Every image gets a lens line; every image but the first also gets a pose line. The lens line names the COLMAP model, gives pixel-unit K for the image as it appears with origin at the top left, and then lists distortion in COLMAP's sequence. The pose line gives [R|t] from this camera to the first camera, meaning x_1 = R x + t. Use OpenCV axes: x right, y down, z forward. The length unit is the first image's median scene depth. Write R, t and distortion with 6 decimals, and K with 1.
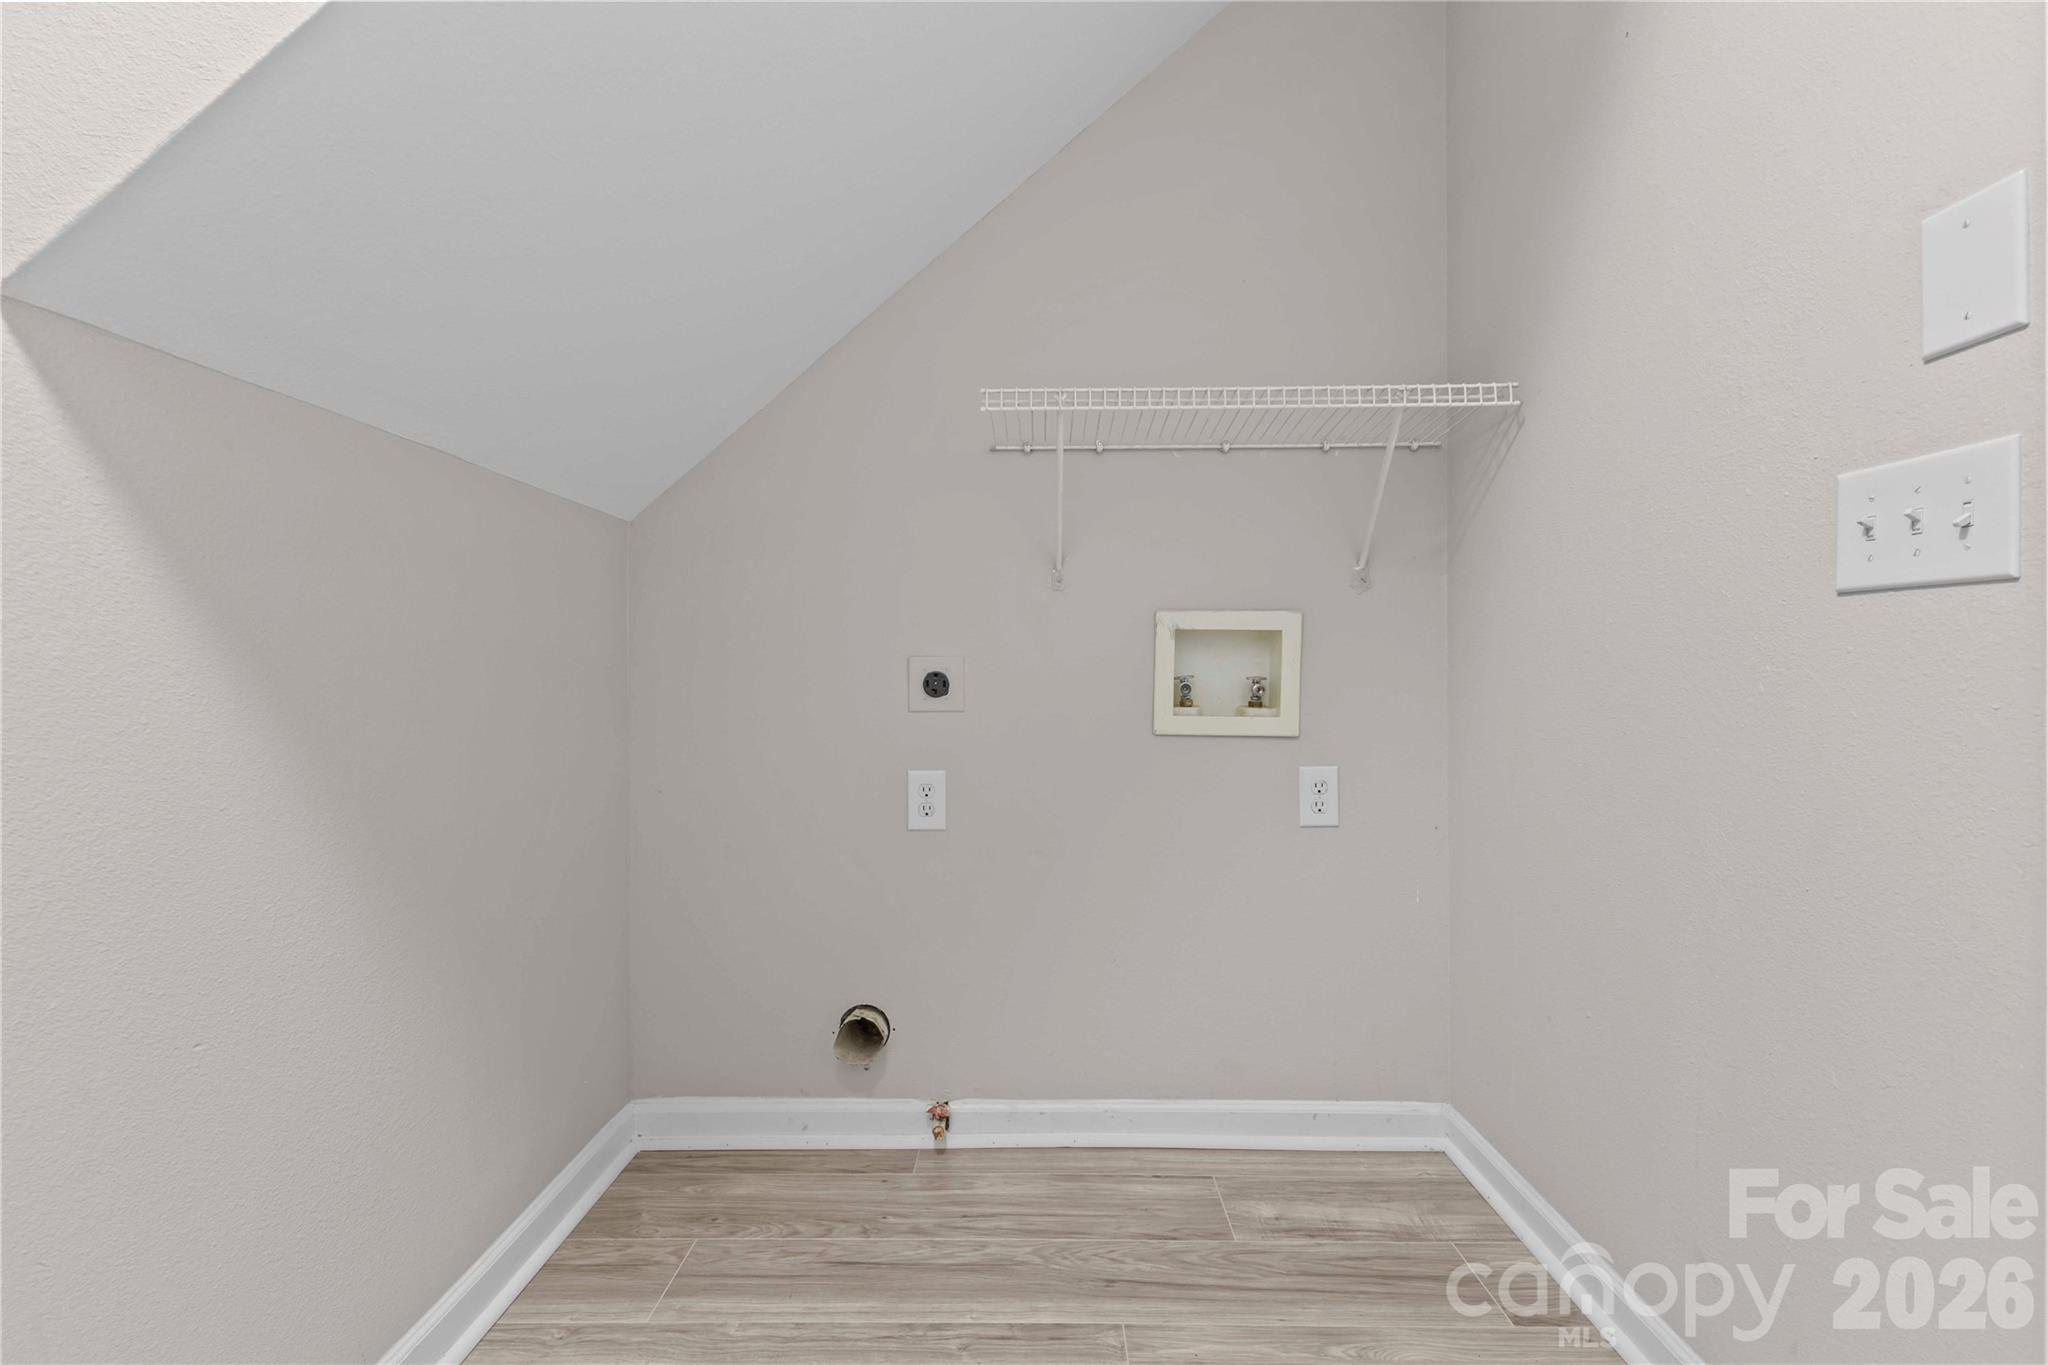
lens RADIAL K [[881.3, 0, 1026.1], [0, 881.3, 681.3], [0, 0, 1]] dist [0.011646, -0.002194]
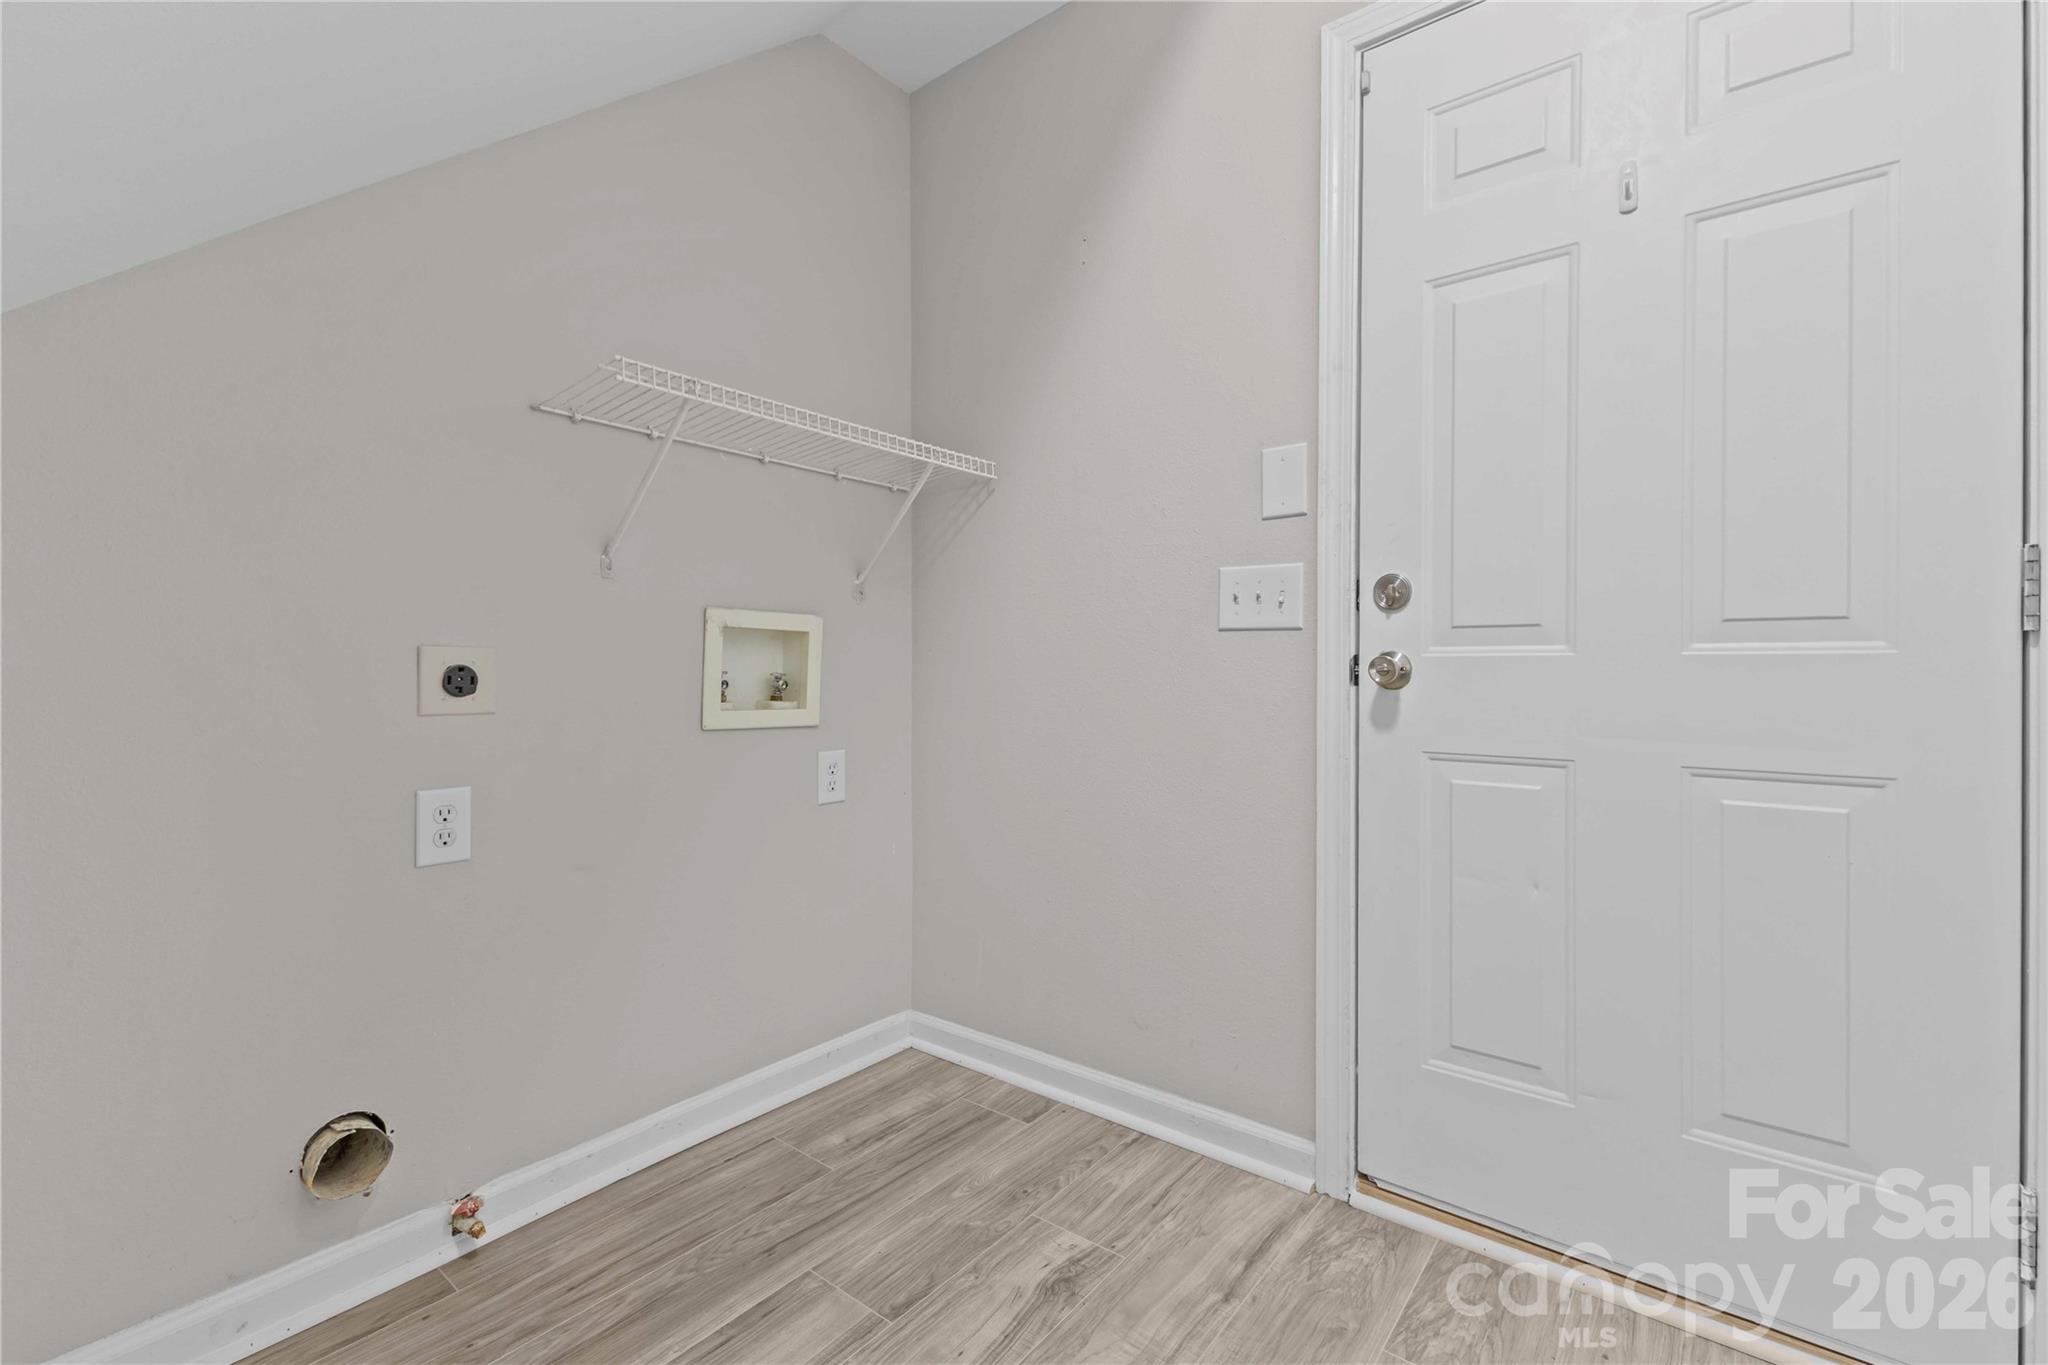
lens RADIAL K [[881.3, 0, 1032.1], [0, 881.3, 678.0], [0, 0, 1]] dist [0.011646, -0.002194]
pose [[0.606025, -0.000856, 0.795445, -0.459034], [0.001494, 0.999999, -0.000061, 0.001772], [-0.795444, 0.001226, 0.606025, 0.098462]]
